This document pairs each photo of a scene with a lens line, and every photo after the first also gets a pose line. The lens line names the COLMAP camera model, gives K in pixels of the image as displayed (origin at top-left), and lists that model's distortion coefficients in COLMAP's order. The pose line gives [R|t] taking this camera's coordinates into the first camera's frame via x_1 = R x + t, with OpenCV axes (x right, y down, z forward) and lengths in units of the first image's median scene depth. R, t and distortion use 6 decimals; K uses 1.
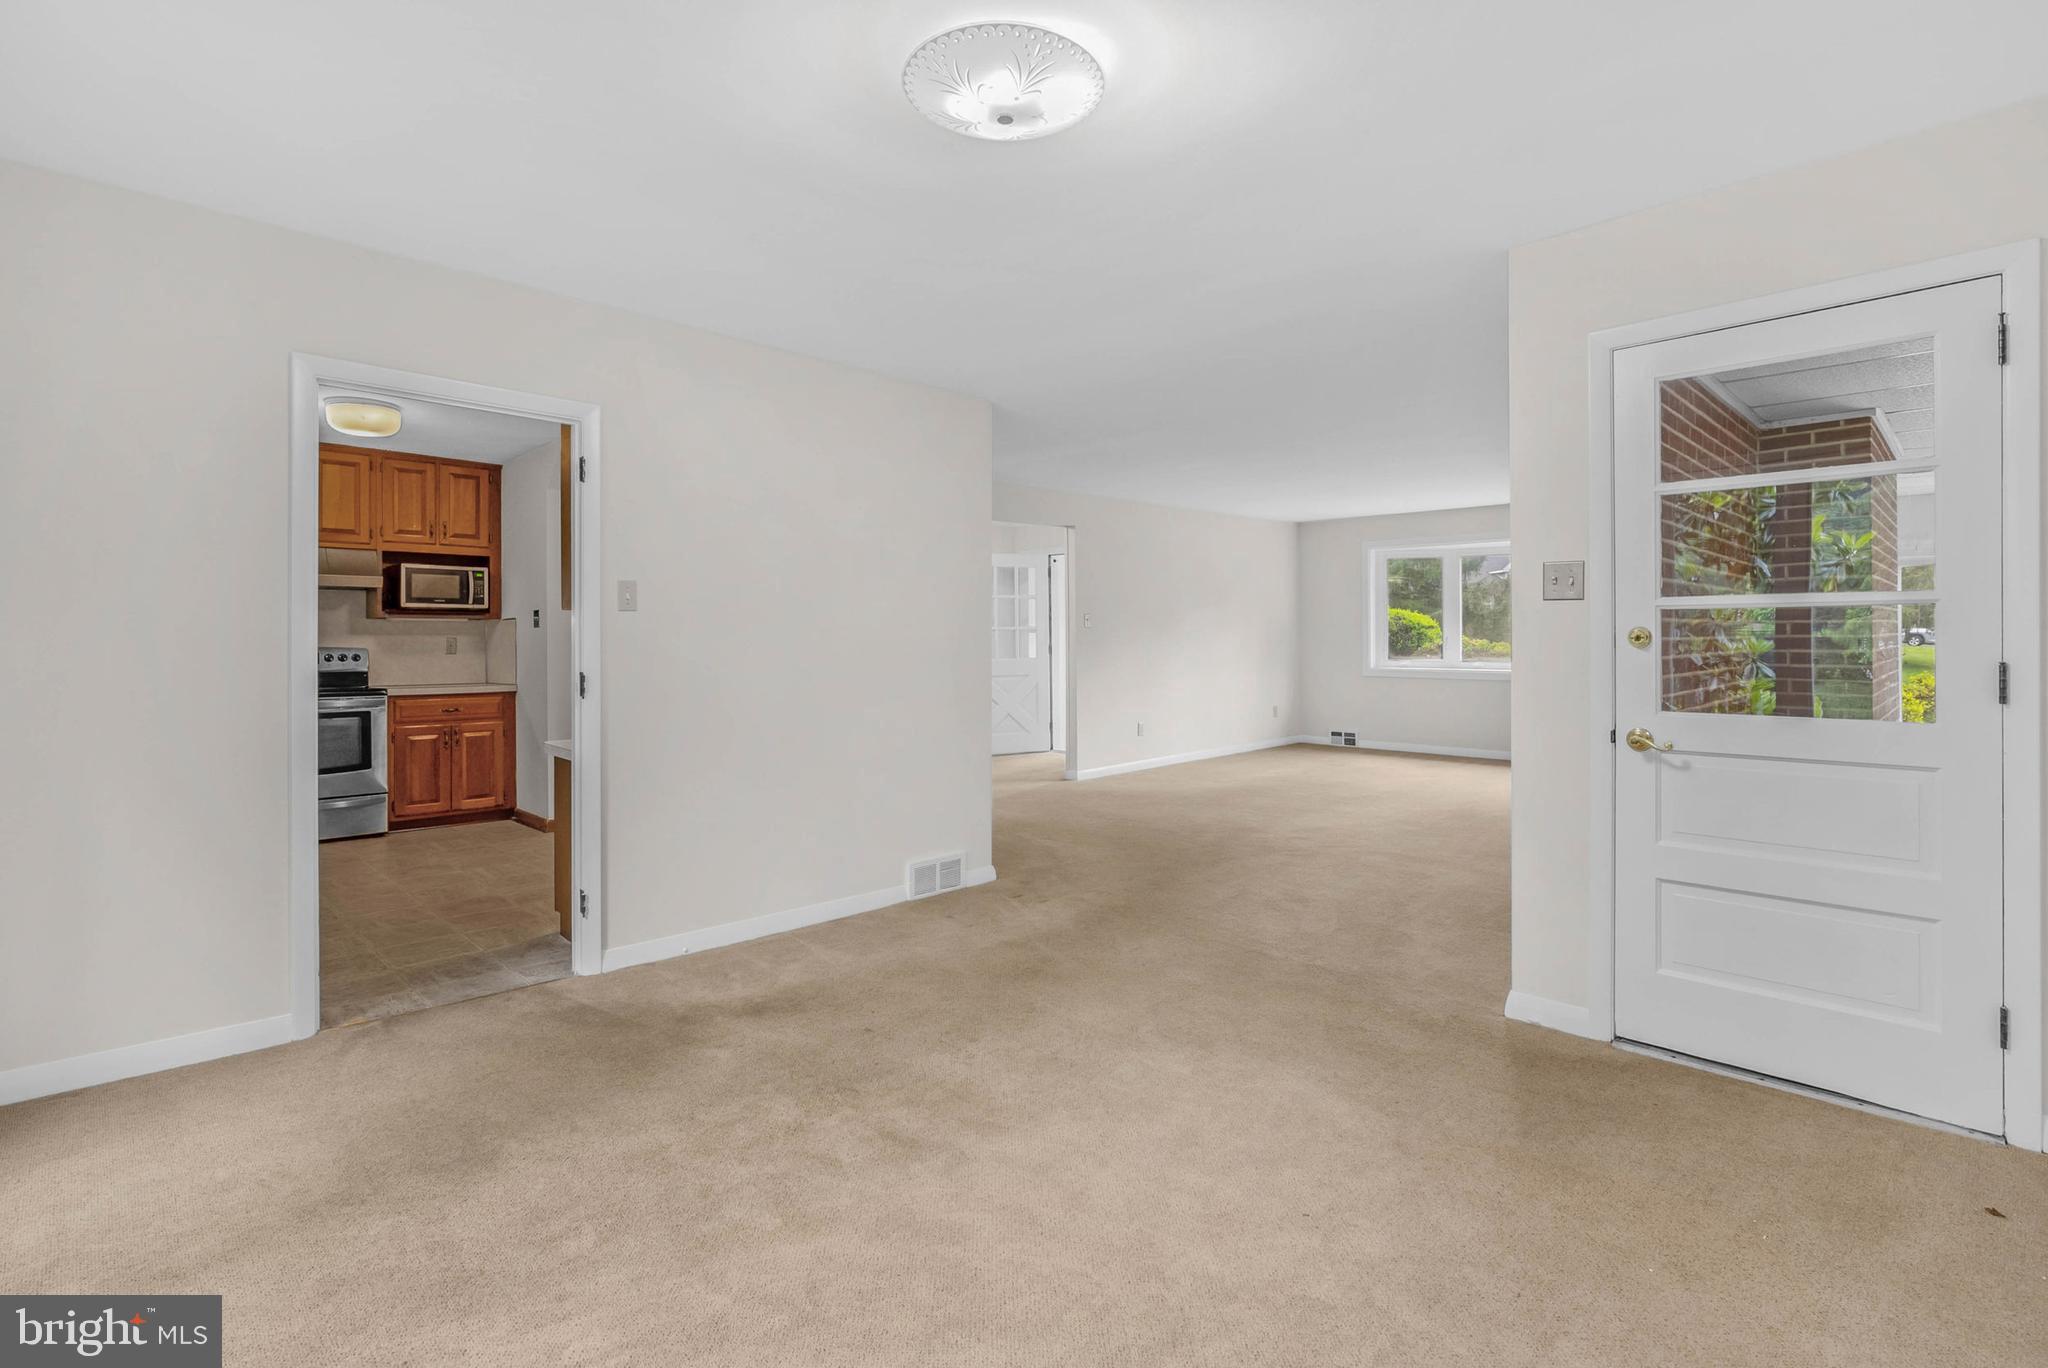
lens RADIAL K [[975.2, 0, 1044.0], [0, 975.2, 644.6], [0, 0, 1]] dist [-0.000768, 0.000099]
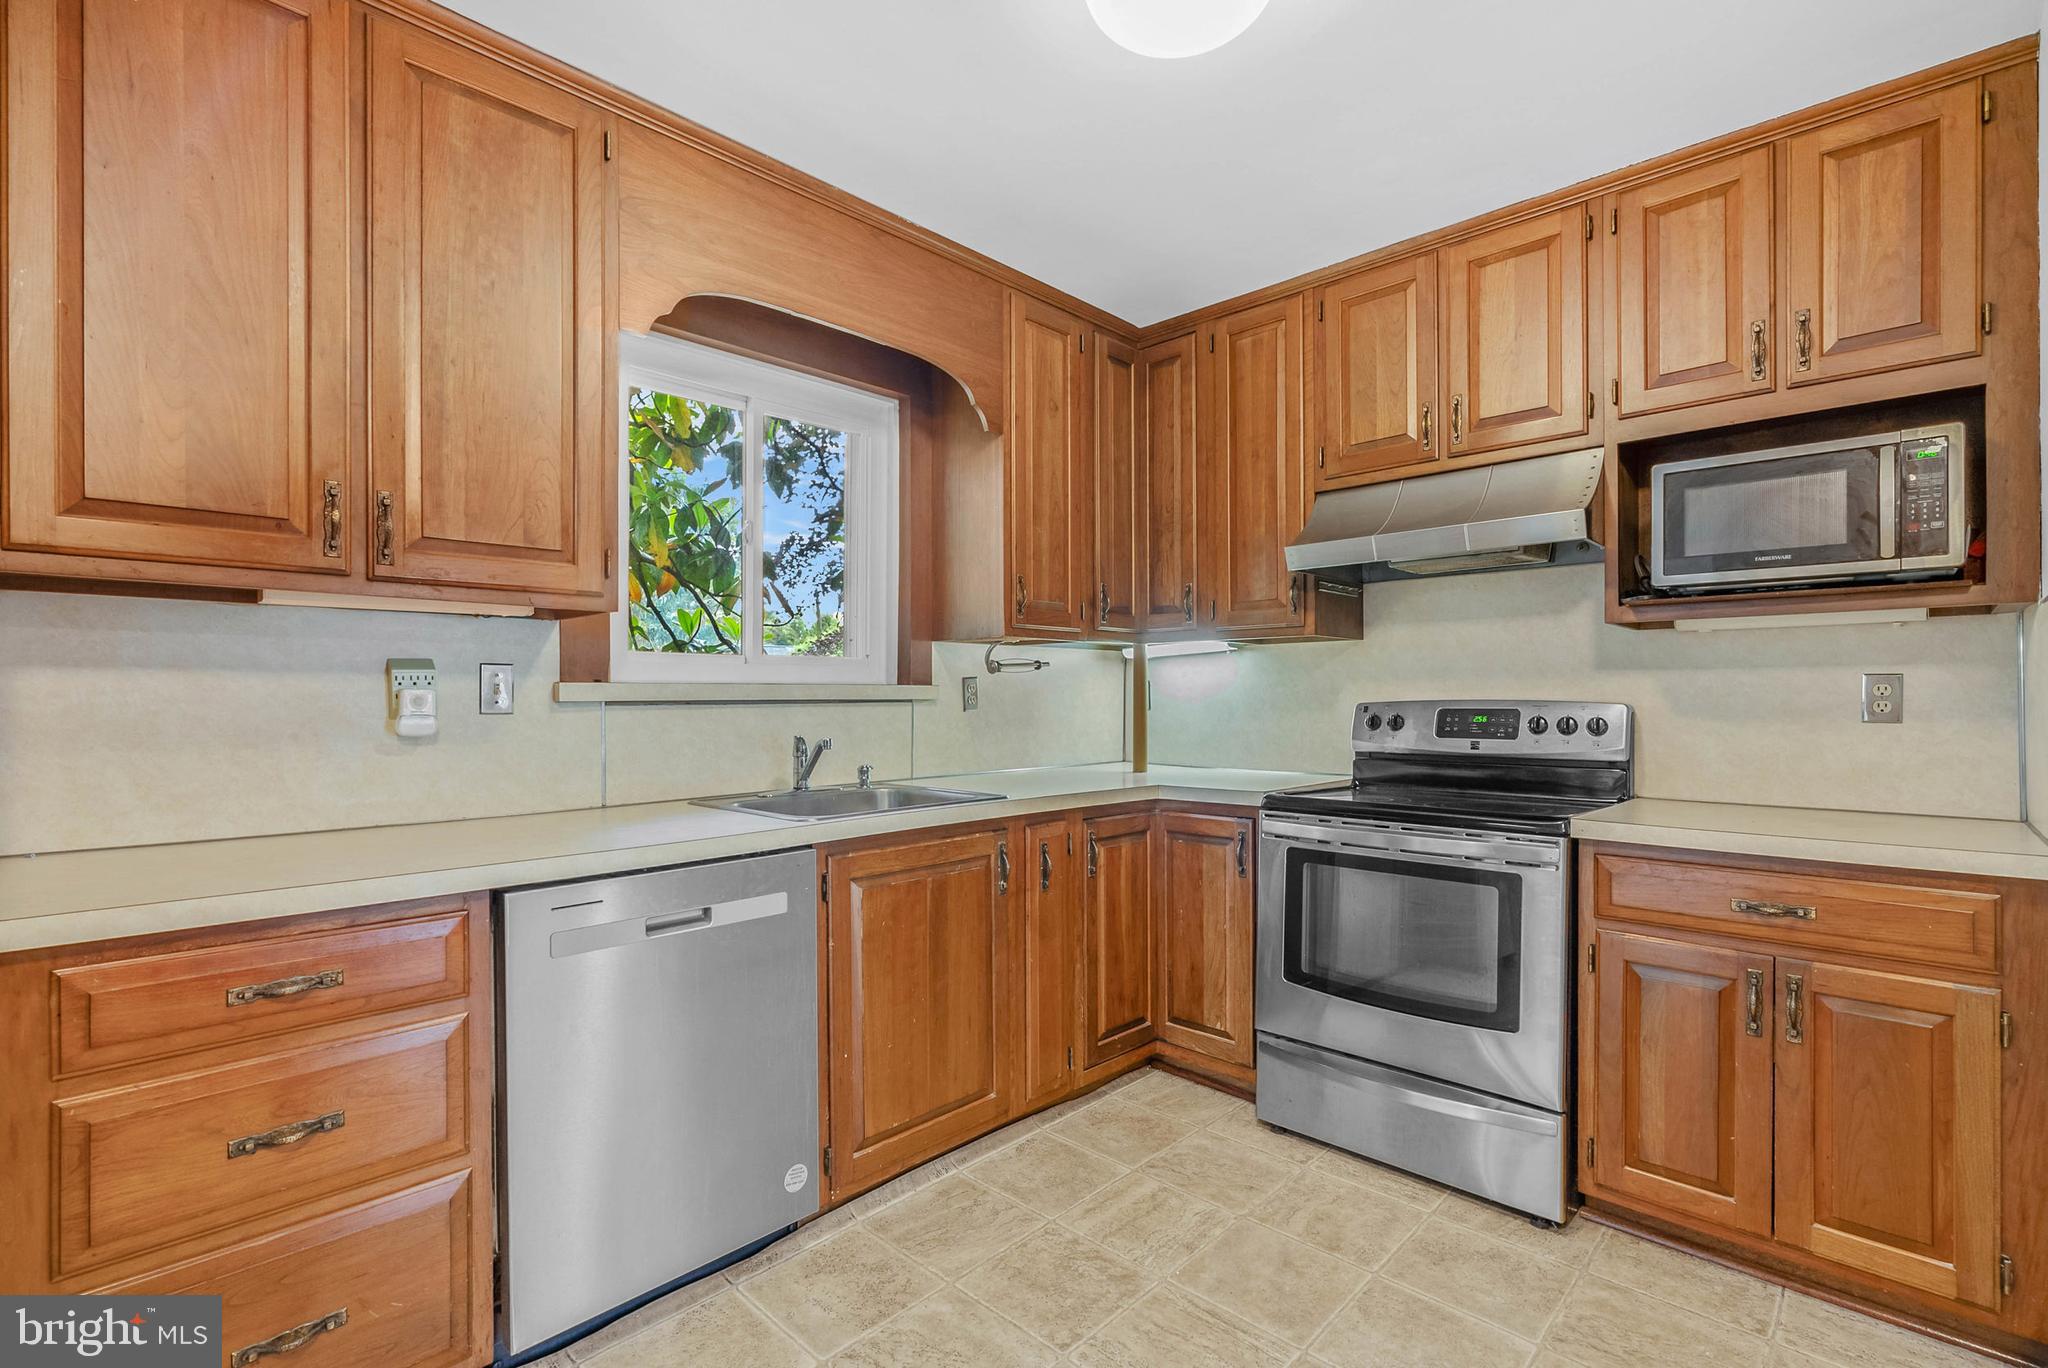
lens RADIAL K [[942.8, 0, 1030.8], [0, 942.8, 695.7], [0, 0, 1]] dist [-0.003633, 0.000273]
pose [[0.026294, 0.001456, -0.999653, -0.309113], [0.003382, 0.999993, 0.001546, -0.000836], [0.999649, -0.003422, 0.026288, 0.730922]]
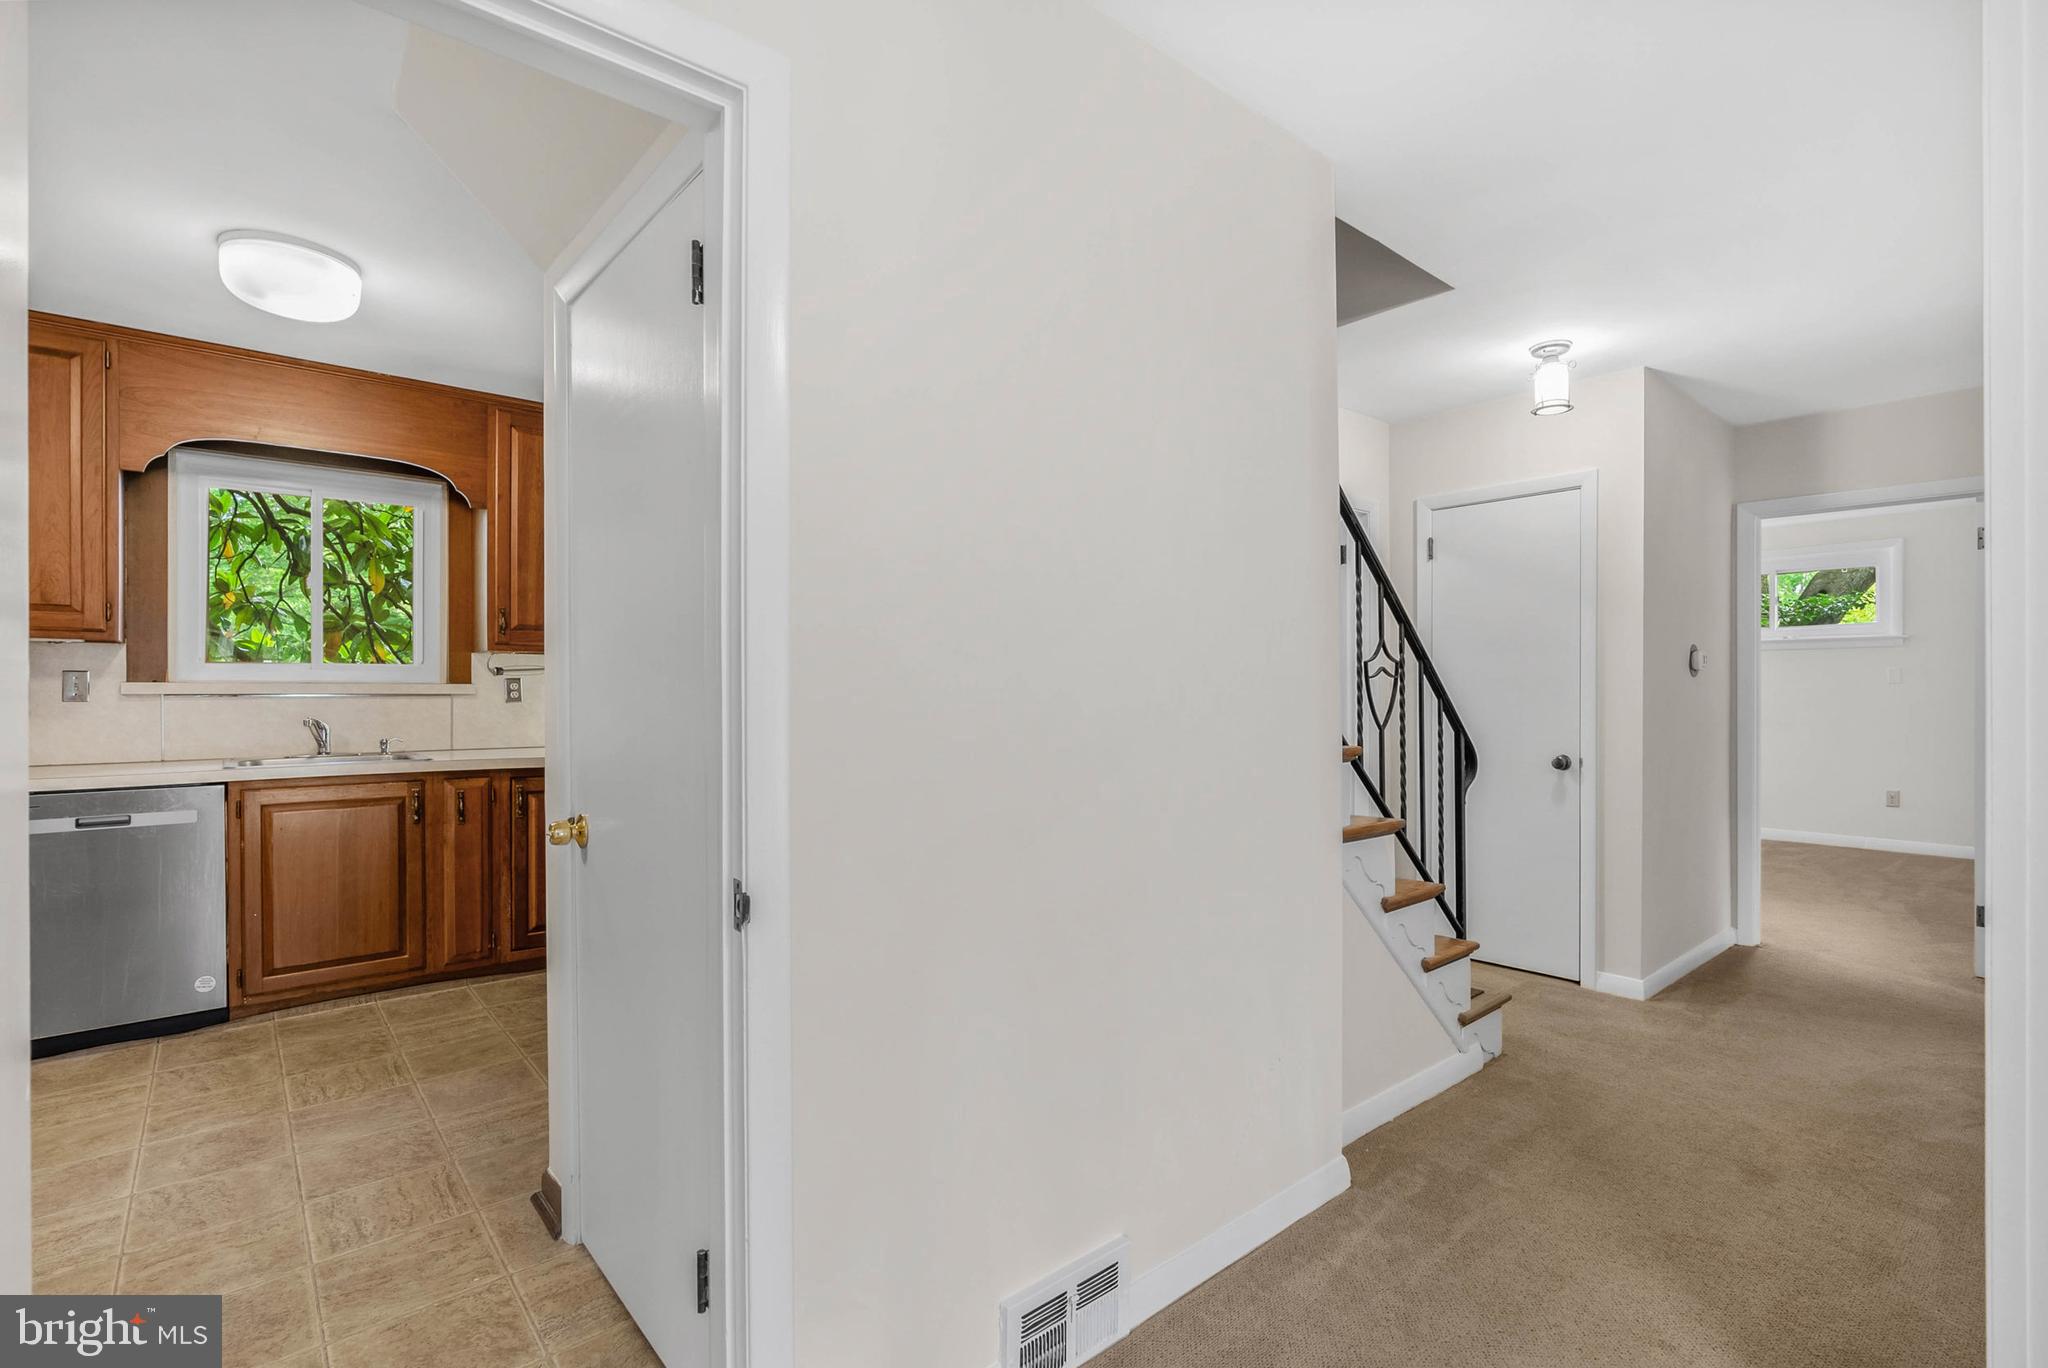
lens RADIAL K [[942.8, 0, 1030.8], [0, 942.8, 695.7], [0, 0, 1]] dist [-0.003633, 0.000273]
pose [[-0.084083, 0.004390, -0.996449, -0.158135], [-0.000585, 0.999990, 0.004455, -0.000743], [0.996459, 0.000957, -0.084079, 1.131136]]
